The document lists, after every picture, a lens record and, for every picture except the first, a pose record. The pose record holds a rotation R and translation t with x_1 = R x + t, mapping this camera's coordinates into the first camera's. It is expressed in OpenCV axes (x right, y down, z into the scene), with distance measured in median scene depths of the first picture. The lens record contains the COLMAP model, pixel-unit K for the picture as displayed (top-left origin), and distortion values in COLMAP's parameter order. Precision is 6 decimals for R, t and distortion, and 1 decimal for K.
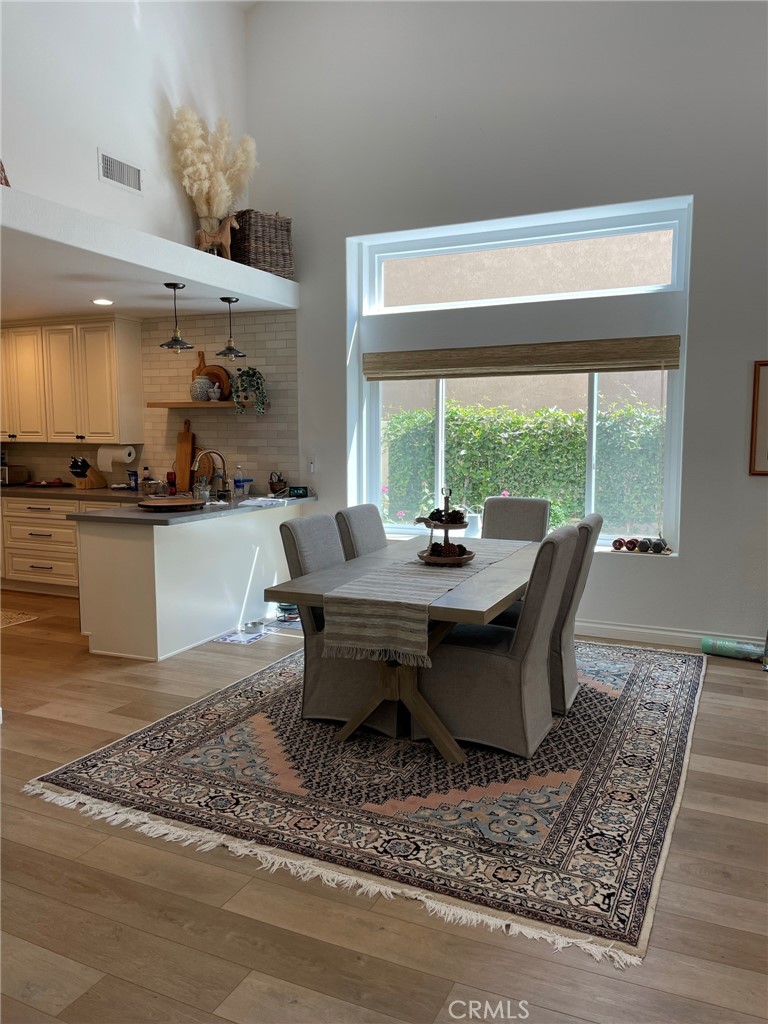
lens RADIAL K [[770.7, 0, 389.1], [0, 770.7, 512.0], [0, 0, 1]] dist [0.060882, -0.070033]
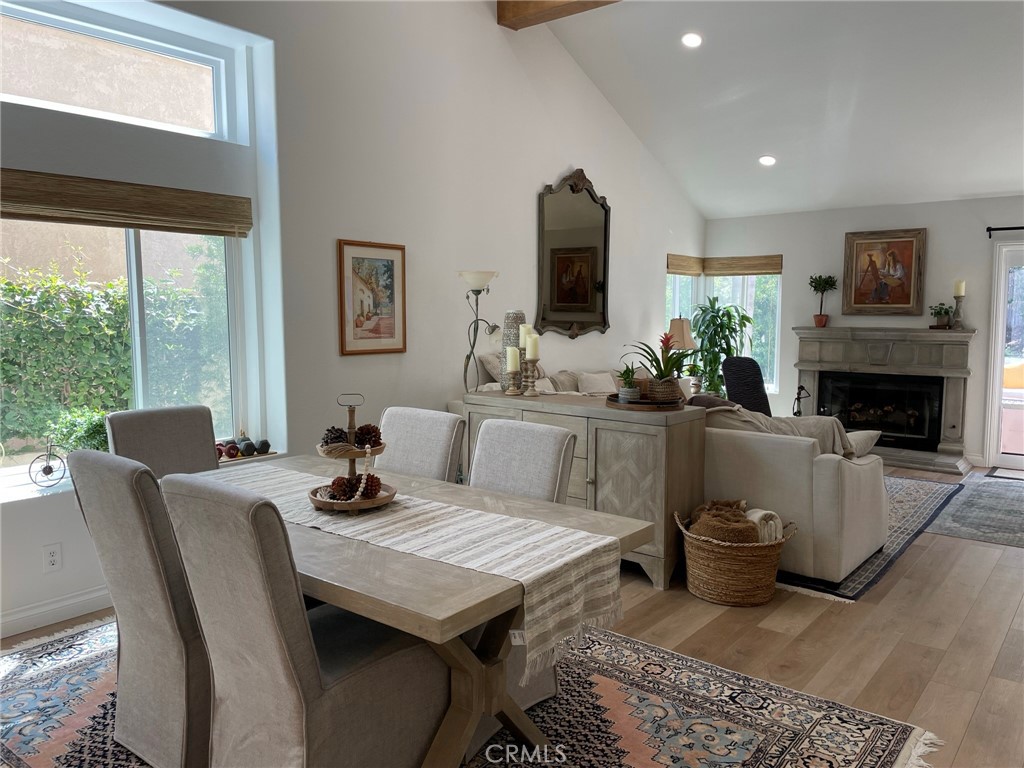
lens RADIAL K [[770.7, 0, 512.5], [0, 770.7, 380.6], [0, 0, 1]] dist [0.060882, -0.070033]
pose [[0.236859, -0.087874, 0.967562, -0.675926], [0.099135, 0.992889, 0.065906, -0.091780], [-0.966473, 0.080309, 0.243886, 0.875198]]
